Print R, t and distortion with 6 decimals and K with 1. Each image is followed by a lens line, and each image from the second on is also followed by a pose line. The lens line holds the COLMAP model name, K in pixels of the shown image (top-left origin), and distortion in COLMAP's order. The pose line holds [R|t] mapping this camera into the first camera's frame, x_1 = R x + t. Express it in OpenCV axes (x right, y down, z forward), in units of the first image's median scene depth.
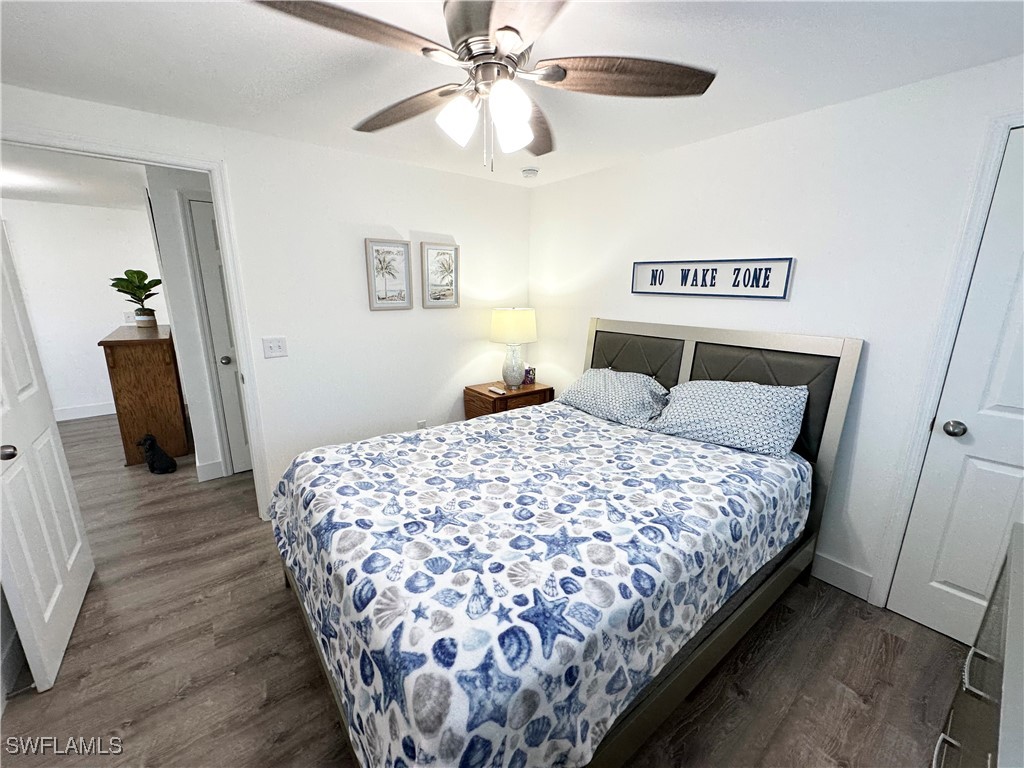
lens RADIAL K [[408.3, 0, 512.0], [0, 408.3, 384.0], [0, 0, 1]] dist [-0.000600, 0.000119]
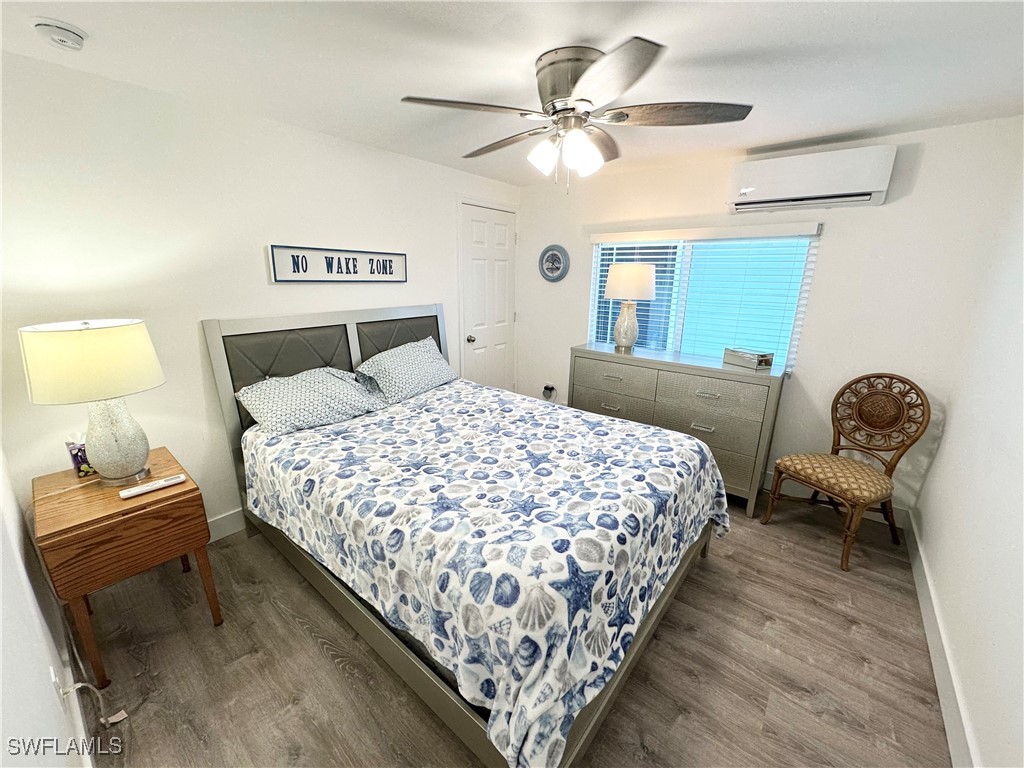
lens RADIAL K [[408.3, 0, 512.0], [0, 408.3, 384.0], [0, 0, 1]] dist [-0.000600, 0.000119]
pose [[-0.219612, -0.272444, 0.936774, -0.809998], [0.212253, 0.923871, 0.318451, -0.236795], [-0.952218, 0.268768, -0.145066, 0.876529]]
